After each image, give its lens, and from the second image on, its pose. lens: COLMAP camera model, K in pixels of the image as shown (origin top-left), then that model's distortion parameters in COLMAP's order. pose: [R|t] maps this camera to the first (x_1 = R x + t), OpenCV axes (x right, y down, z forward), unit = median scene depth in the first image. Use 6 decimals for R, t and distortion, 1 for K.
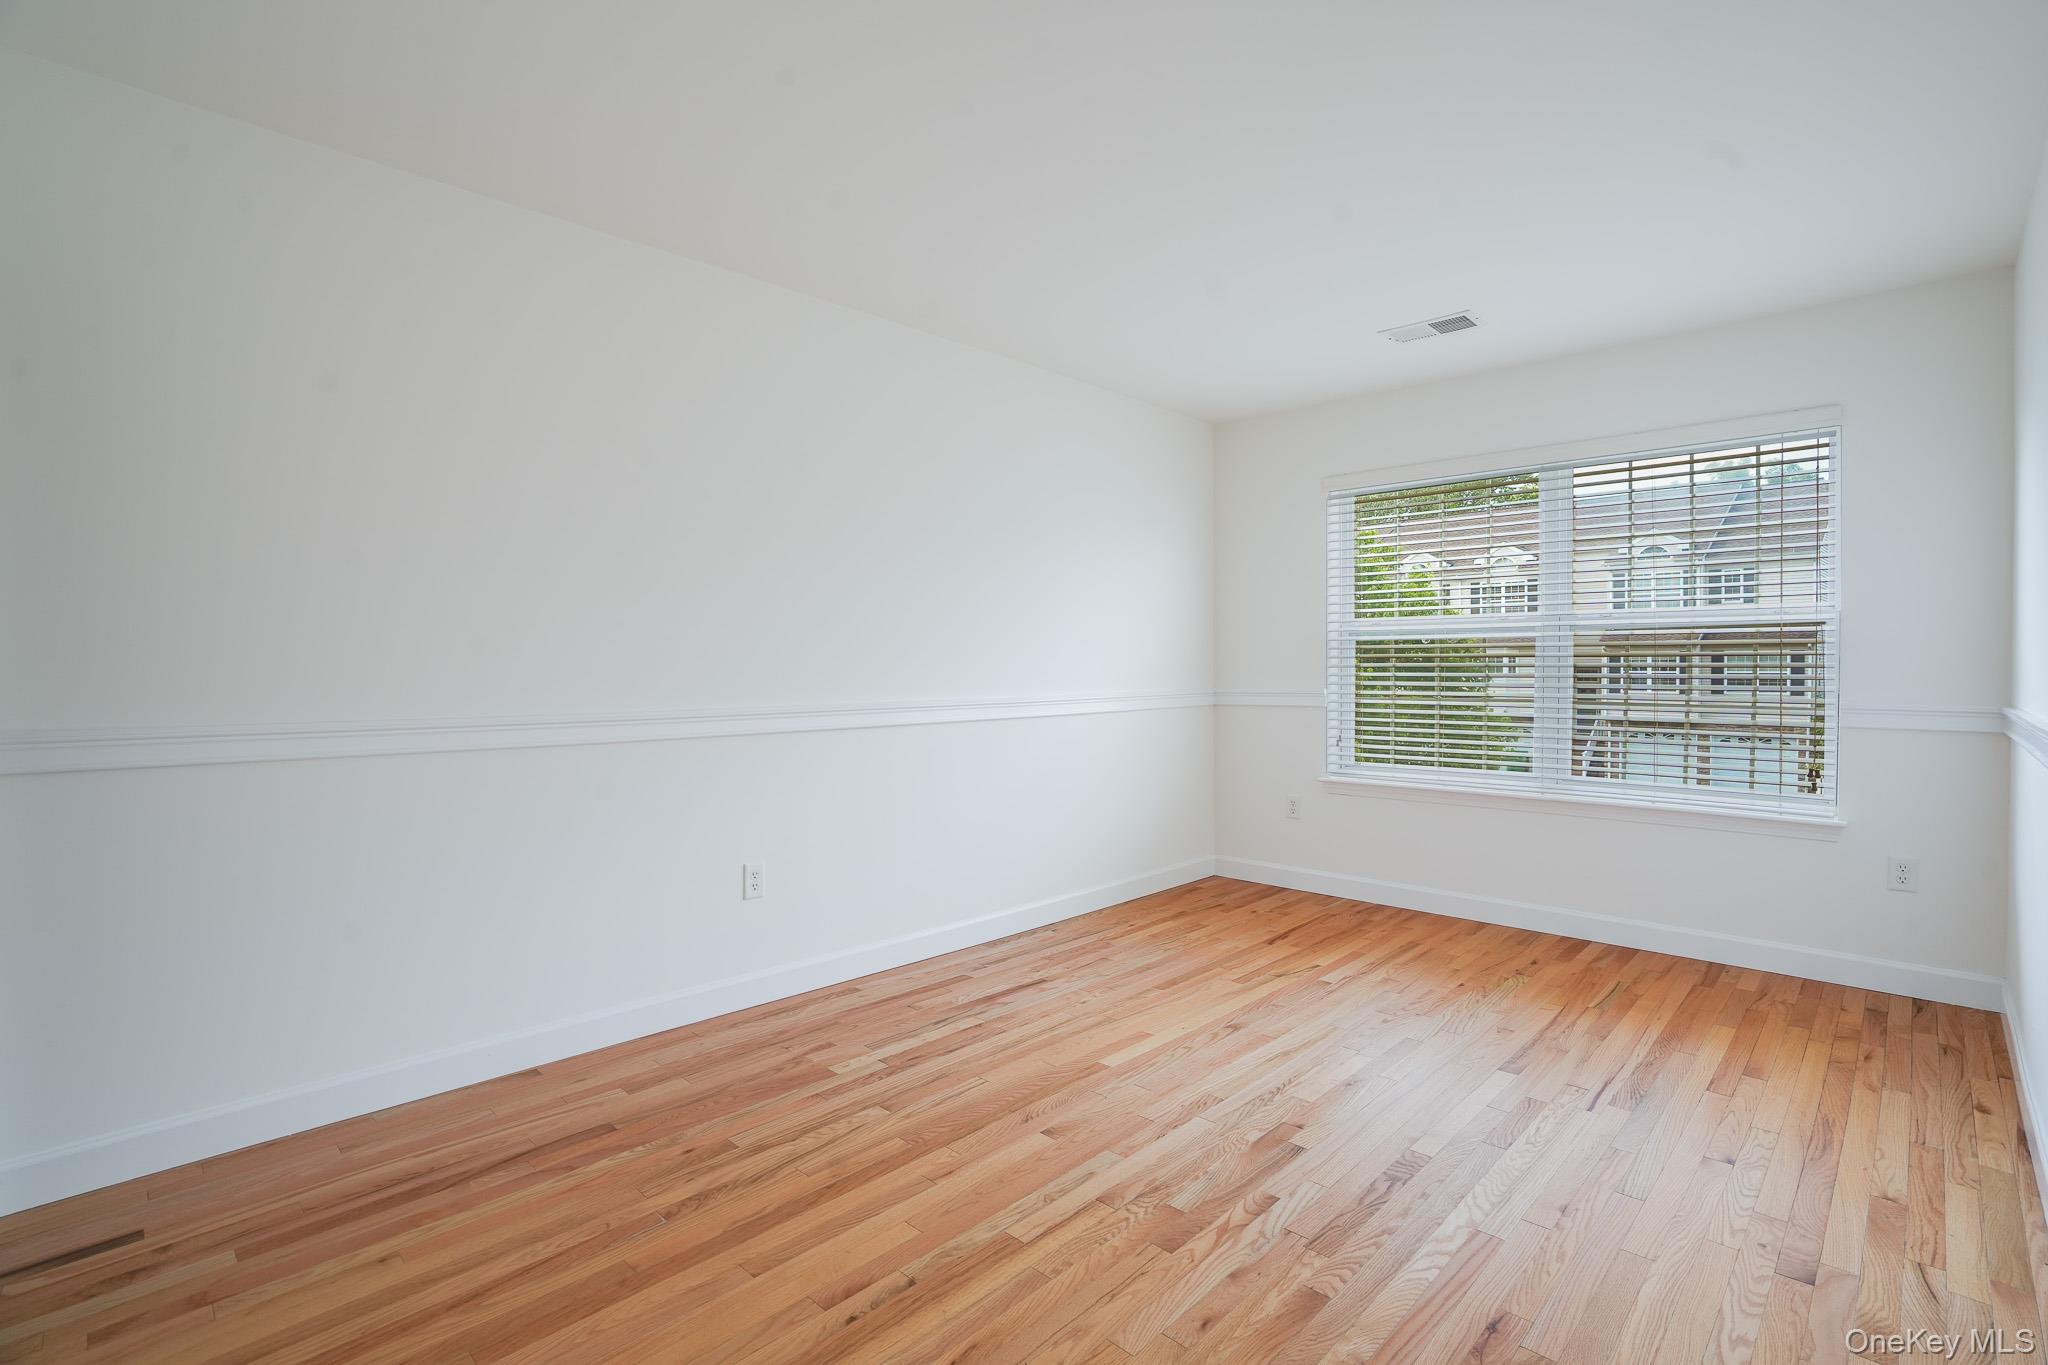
lens RADIAL K [[951.7, 0, 1020.2], [0, 951.7, 684.6], [0, 0, 1]] dist [-0.056430, 0.022612]
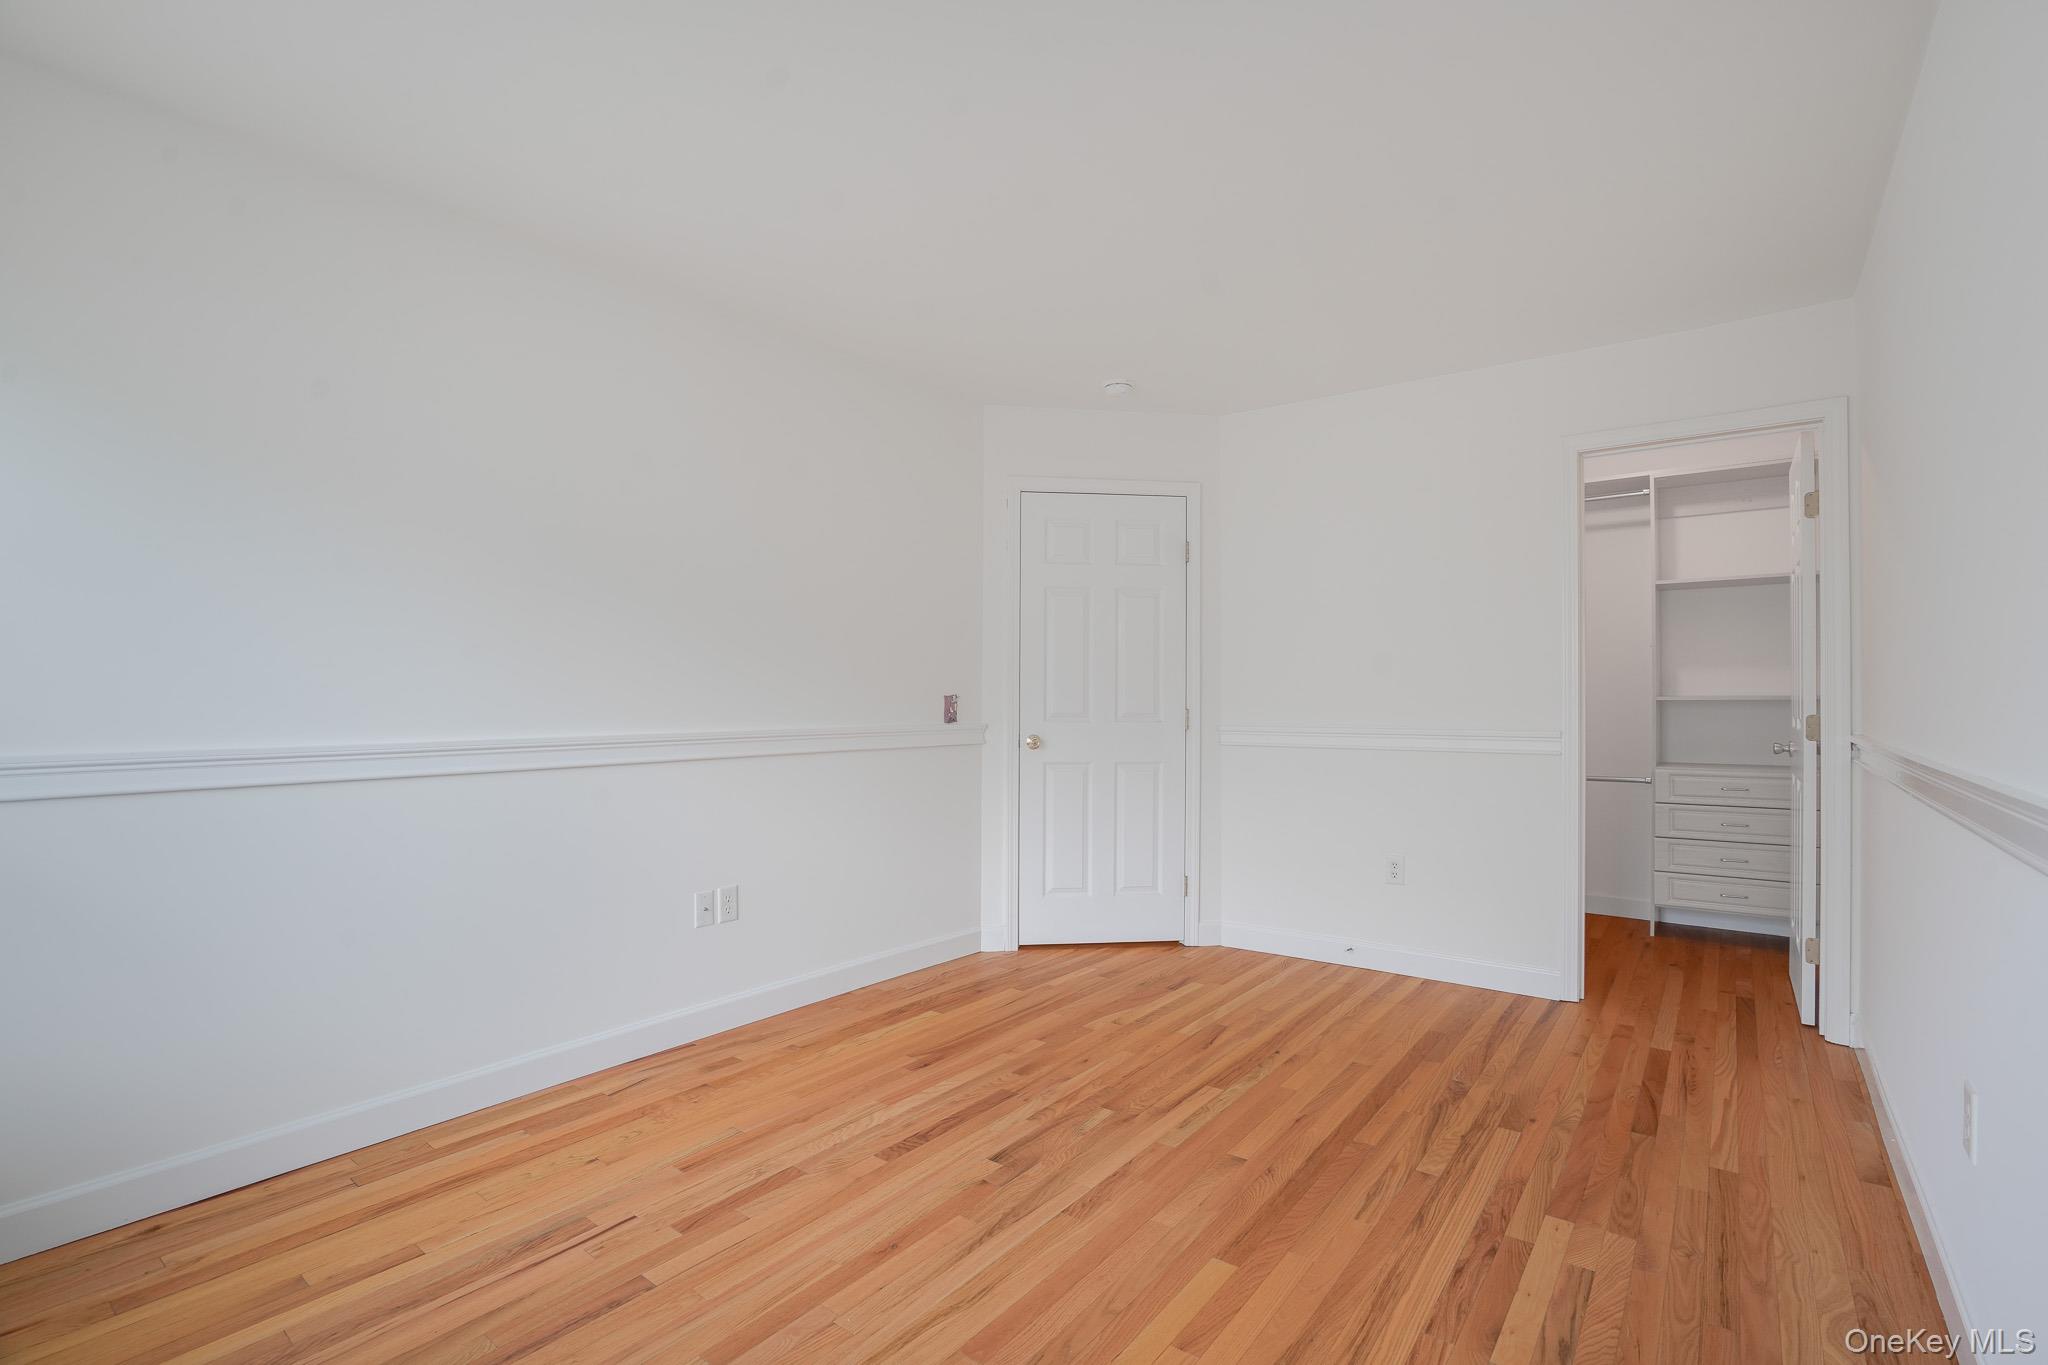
lens RADIAL K [[951.7, 0, 1020.2], [0, 951.7, 684.6], [0, 0, 1]] dist [-0.056430, 0.022612]
pose [[-0.993022, 0.001664, -0.117918, 0.392523], [0.000436, 0.999945, 0.010443, -0.040947], [0.117929, 0.010319, -0.992968, 2.033474]]
